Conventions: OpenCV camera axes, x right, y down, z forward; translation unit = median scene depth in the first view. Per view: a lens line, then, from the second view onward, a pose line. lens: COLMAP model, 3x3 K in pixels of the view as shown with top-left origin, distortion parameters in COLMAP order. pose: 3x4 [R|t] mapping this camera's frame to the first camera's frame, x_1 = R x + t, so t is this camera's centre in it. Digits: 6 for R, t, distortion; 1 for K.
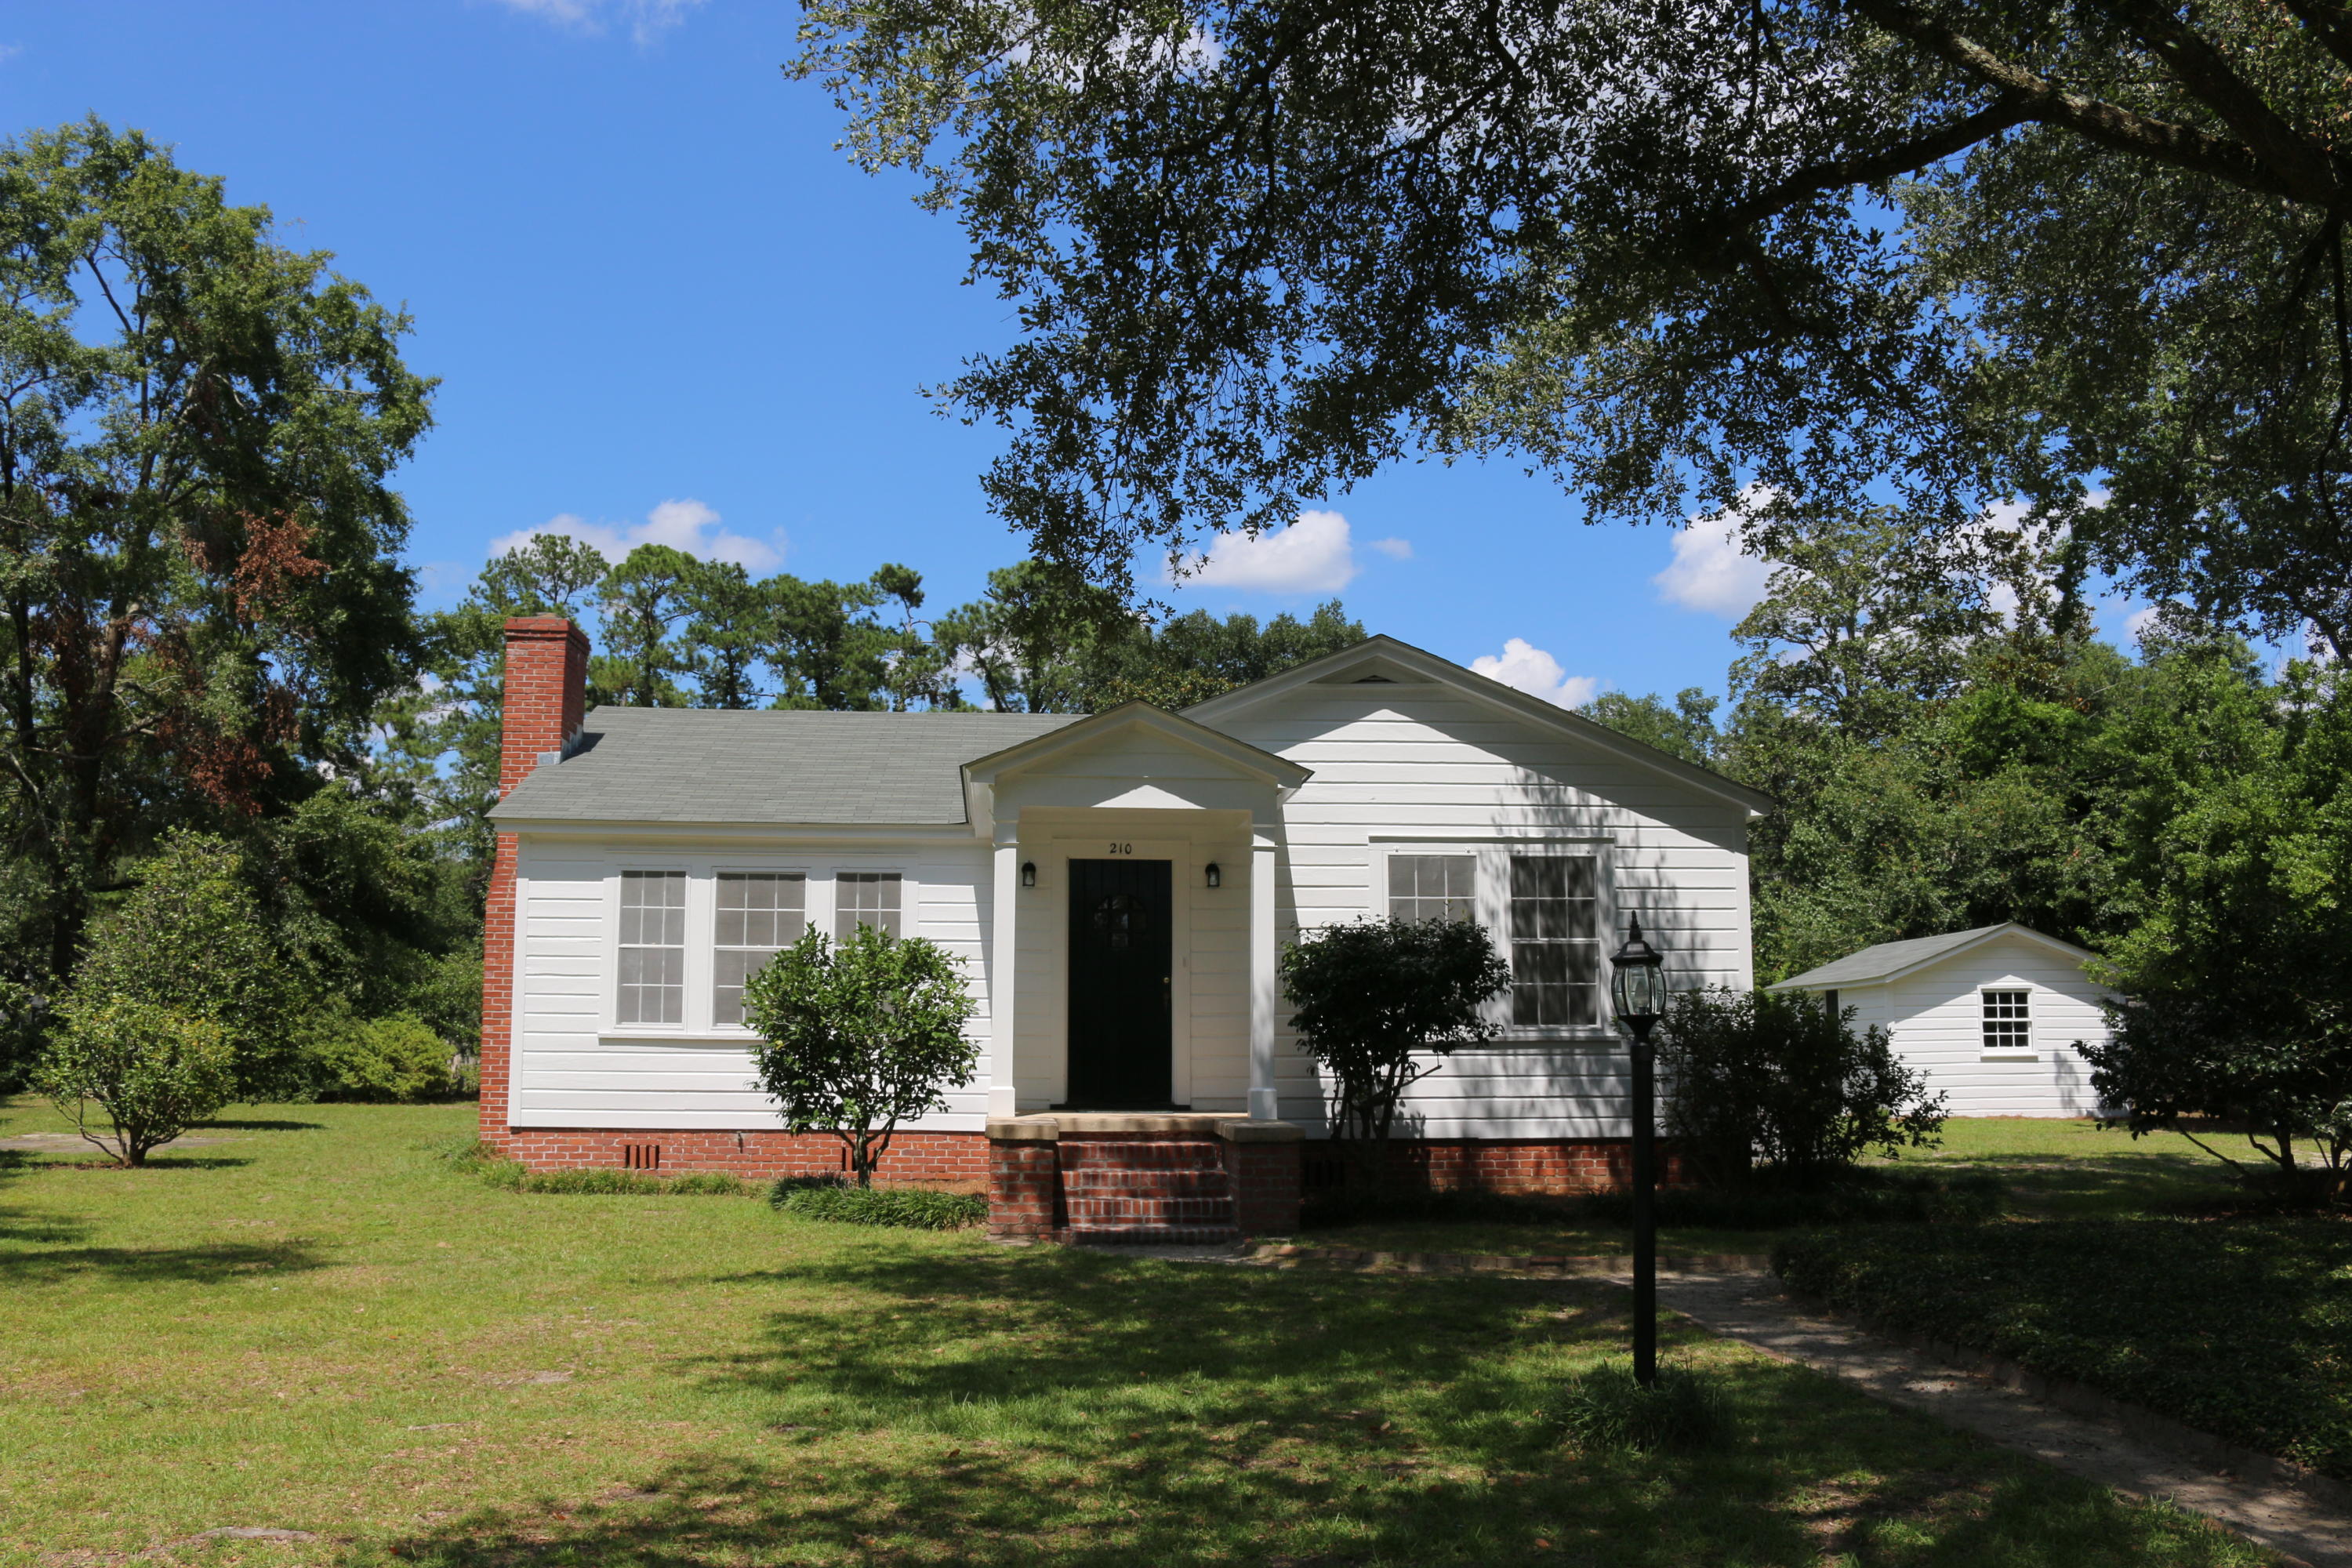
lens RADIAL K [[1959.1, 0, 1165.2], [0, 1959.1, 790.6], [0, 0, 1]] dist [-0.125424, 0.038221]
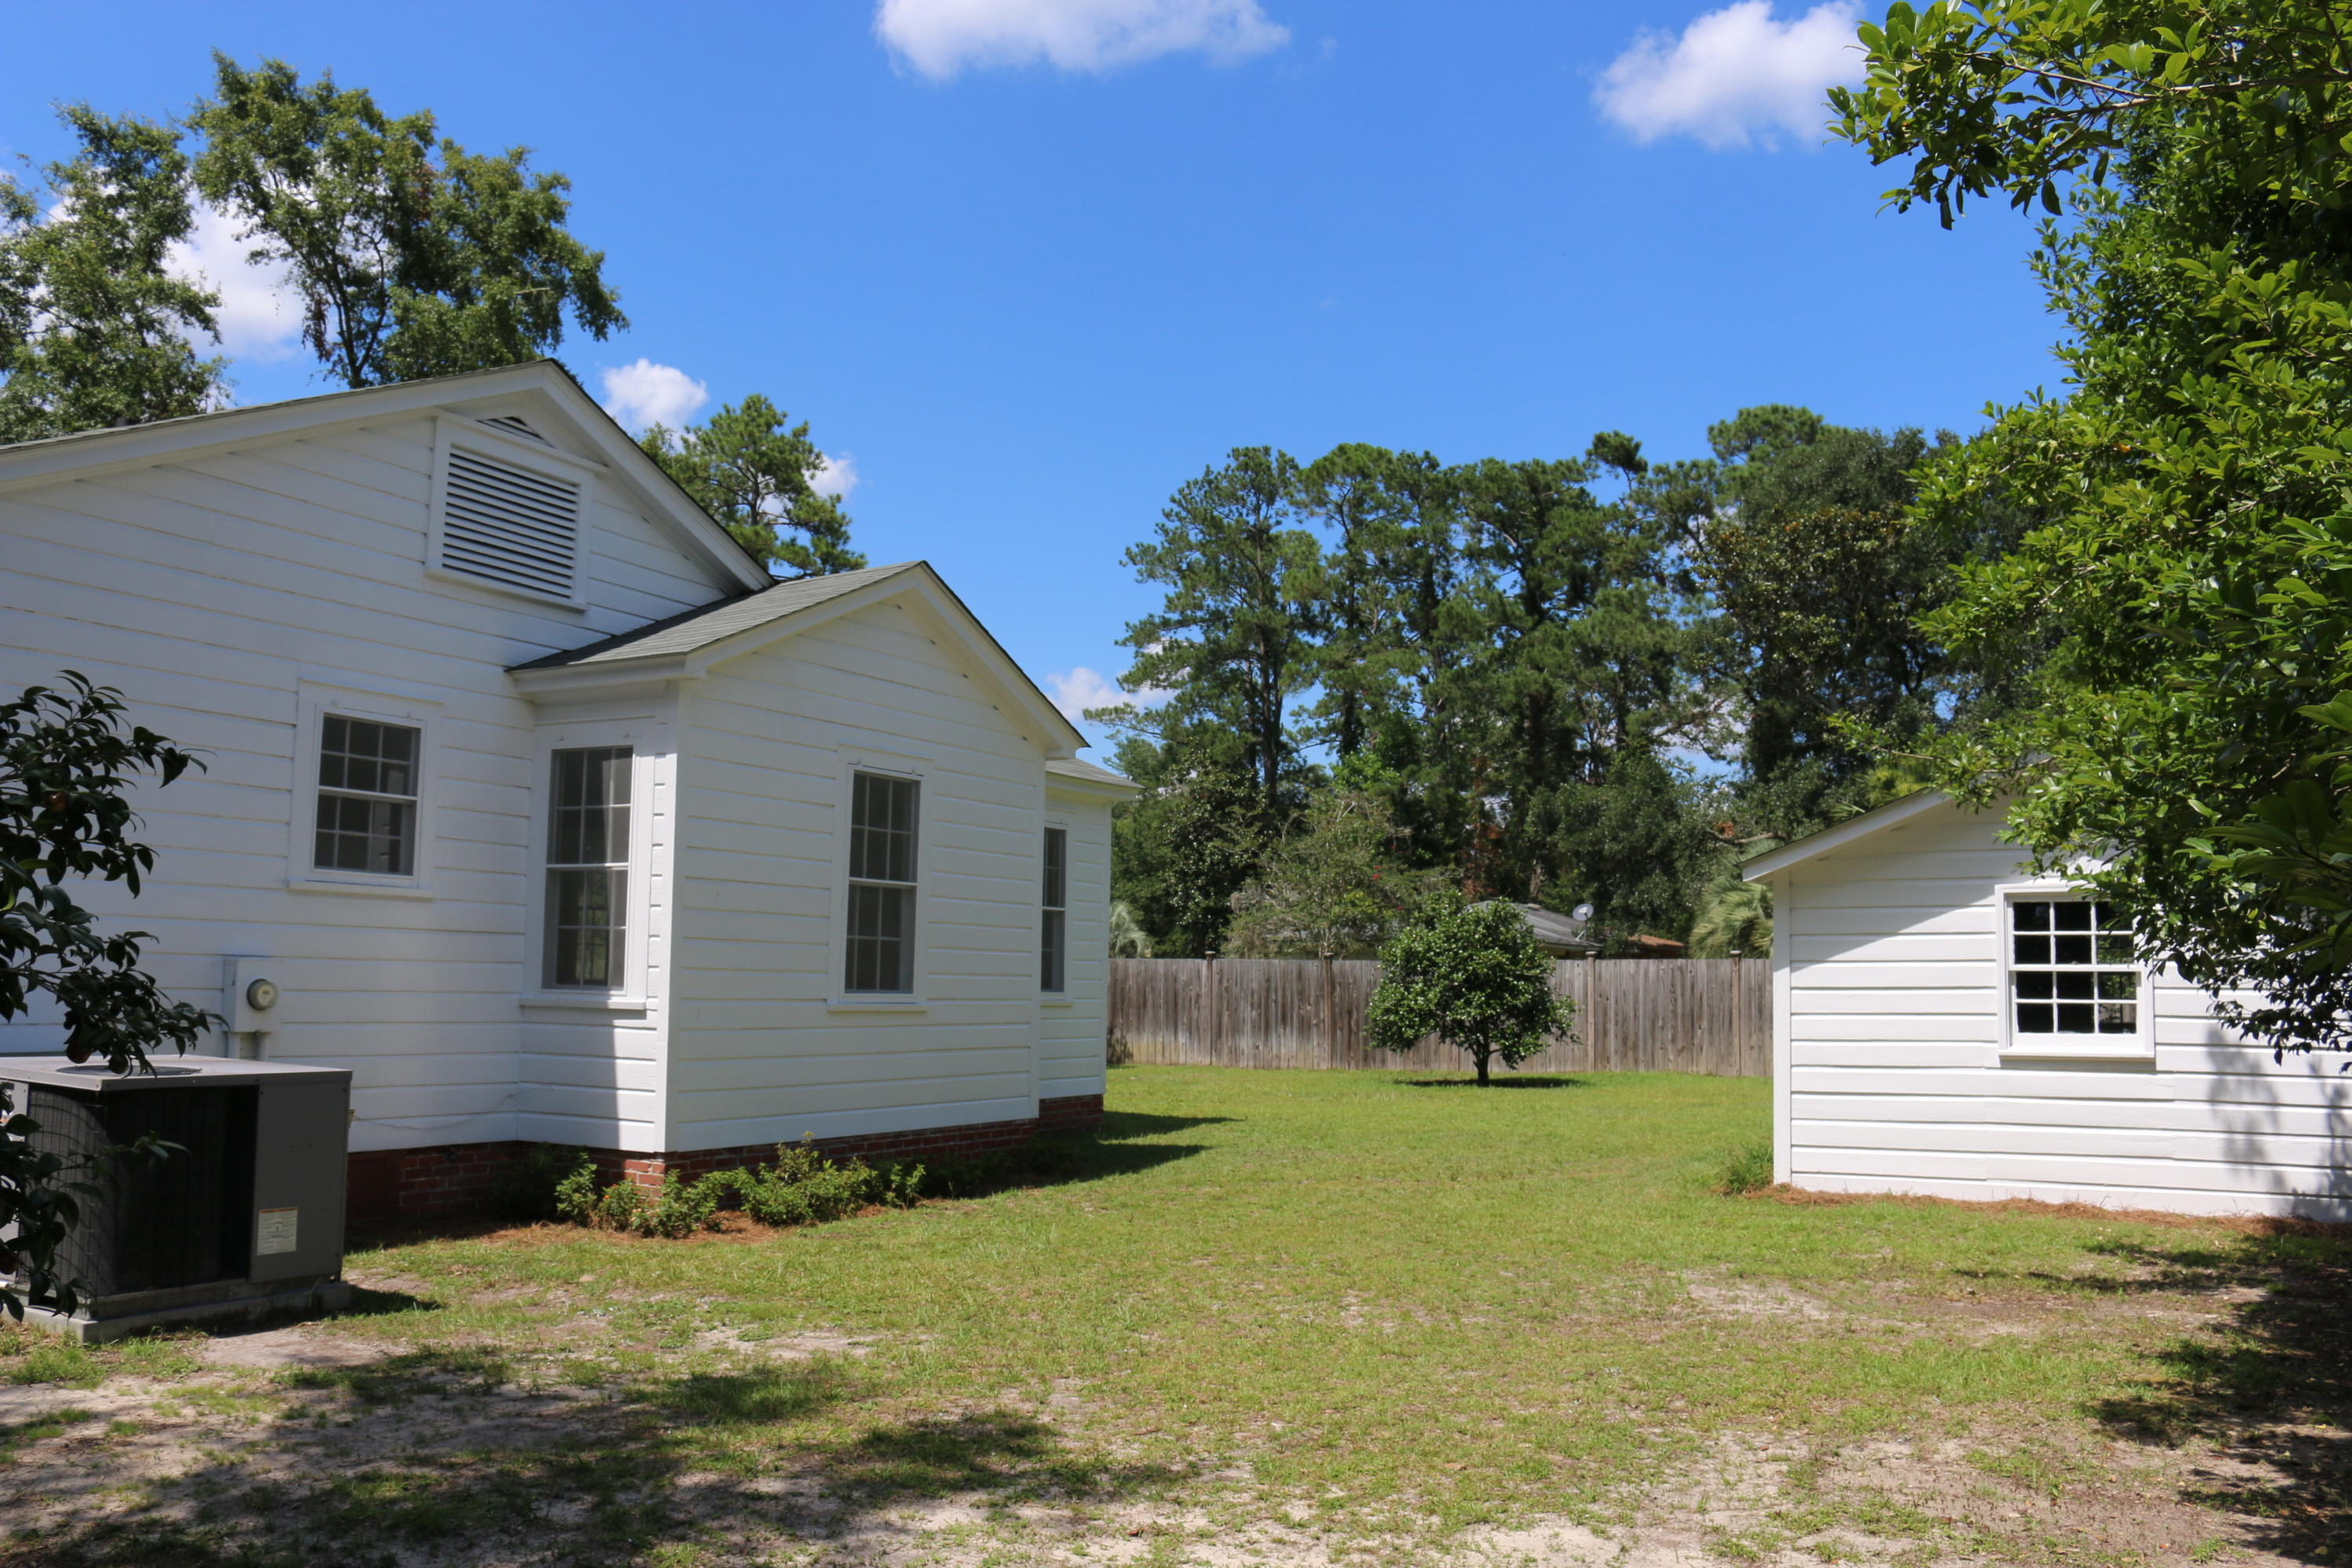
lens RADIAL K [[1959.1, 0, 1175.4], [0, 1959.1, 781.2], [0, 0, 1]] dist [-0.125424, 0.038221]
pose [[0.852847, -0.048334, -0.519919, 0.419101], [0.063440, 0.997922, 0.011292, 0.053520], [0.518293, -0.042614, 0.854141, 0.468747]]
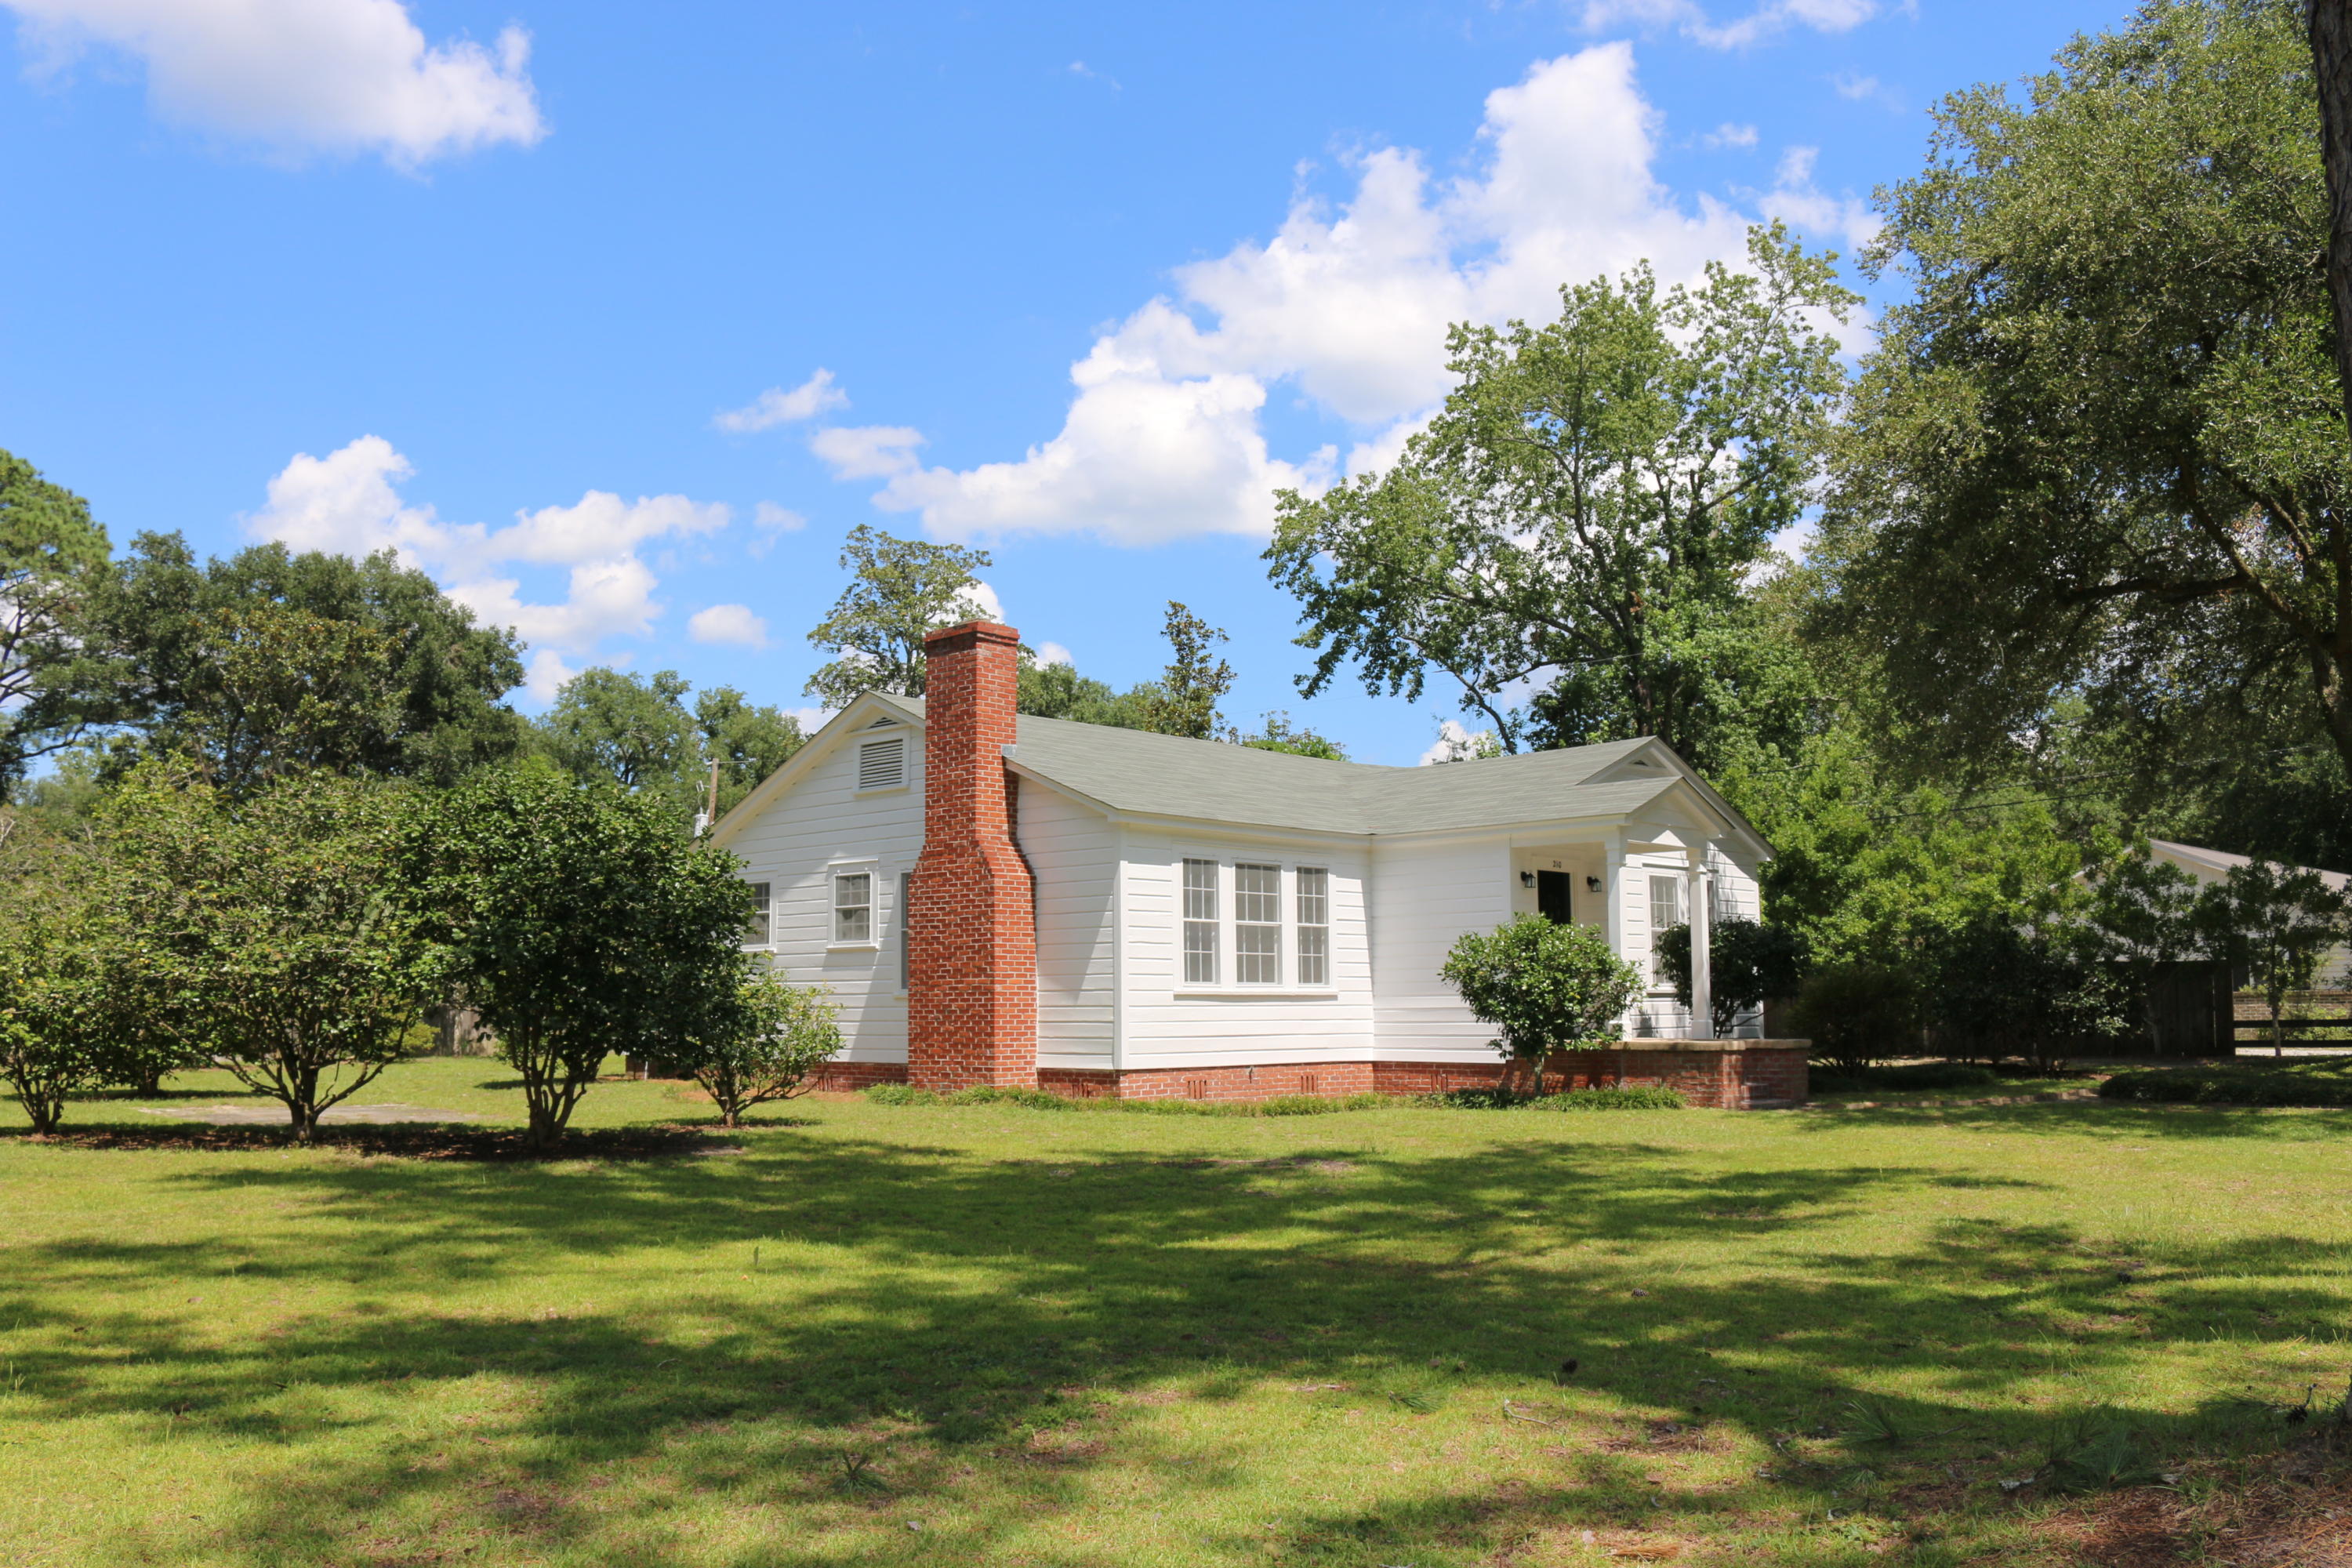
lens RADIAL K [[1959.1, 0, 1177.3], [0, 1959.1, 784.8], [0, 0, 1]] dist [-0.125424, 0.038221]
pose [[0.742754, 0.071256, 0.665762, -1.113726], [-0.082659, 0.996473, -0.014434, 0.012746], [-0.664442, -0.044310, 0.746025, 0.077566]]
